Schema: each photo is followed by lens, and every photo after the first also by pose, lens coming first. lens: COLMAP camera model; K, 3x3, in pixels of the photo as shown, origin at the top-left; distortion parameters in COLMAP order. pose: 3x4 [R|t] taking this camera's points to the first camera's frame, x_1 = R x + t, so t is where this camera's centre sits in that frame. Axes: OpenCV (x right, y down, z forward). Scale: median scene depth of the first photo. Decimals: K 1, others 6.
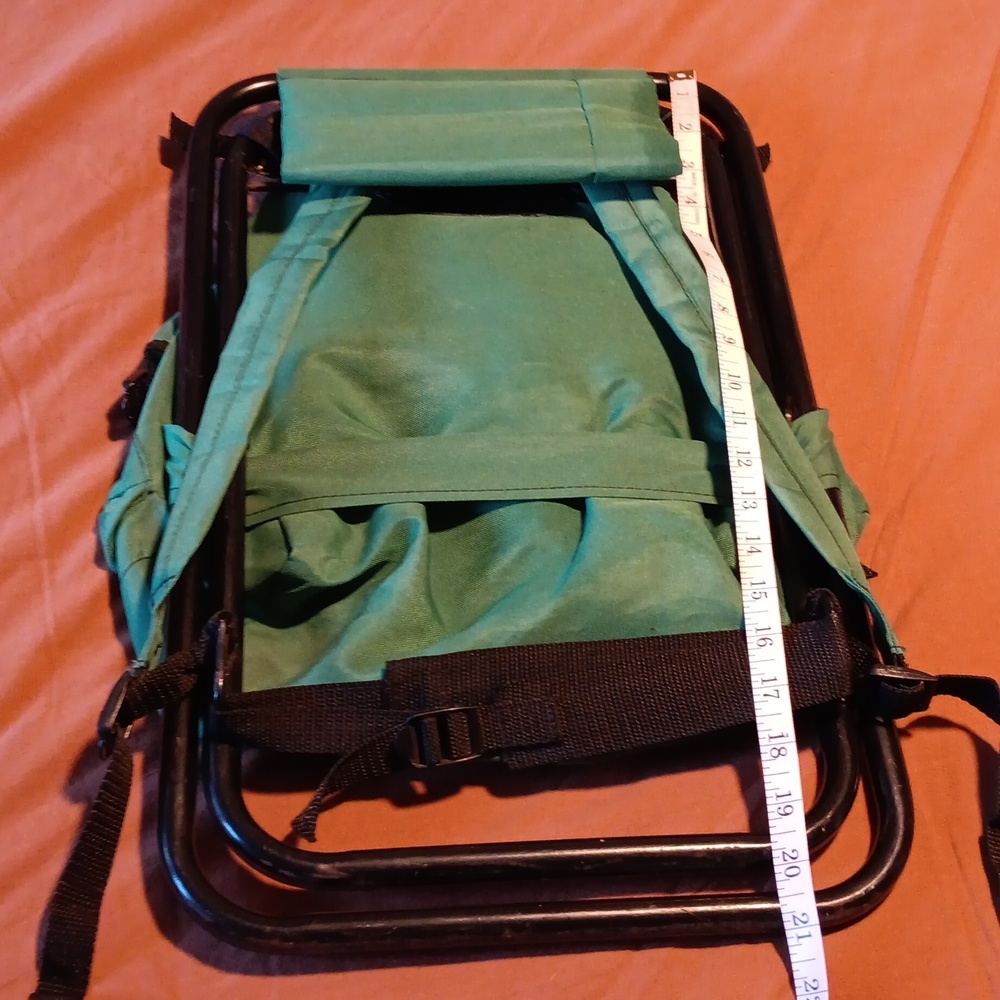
lens RADIAL K [[1547.6, 0, 500.0], [0, 1547.6, 500.0], [0, 0, 1]] dist [-0.015850, -0.011025]
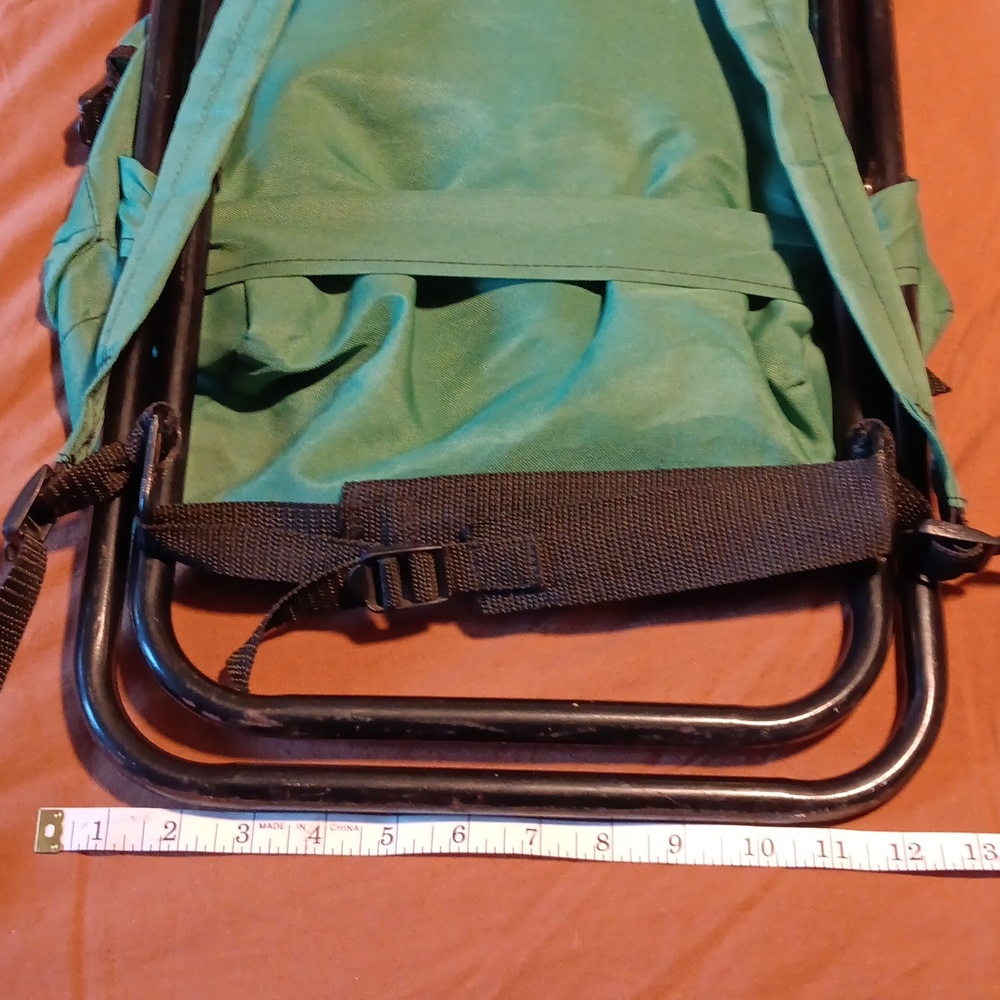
lens RADIAL K [[1547.6, 0, 500.0], [0, 1547.6, 500.0], [0, 0, 1]] dist [-0.015850, -0.011025]
pose [[0.994965, 0.077345, -0.063733, 0.060492], [-0.060692, 0.971064, 0.230981, -0.076534], [0.079754, -0.225950, 0.970869, 0.155736]]
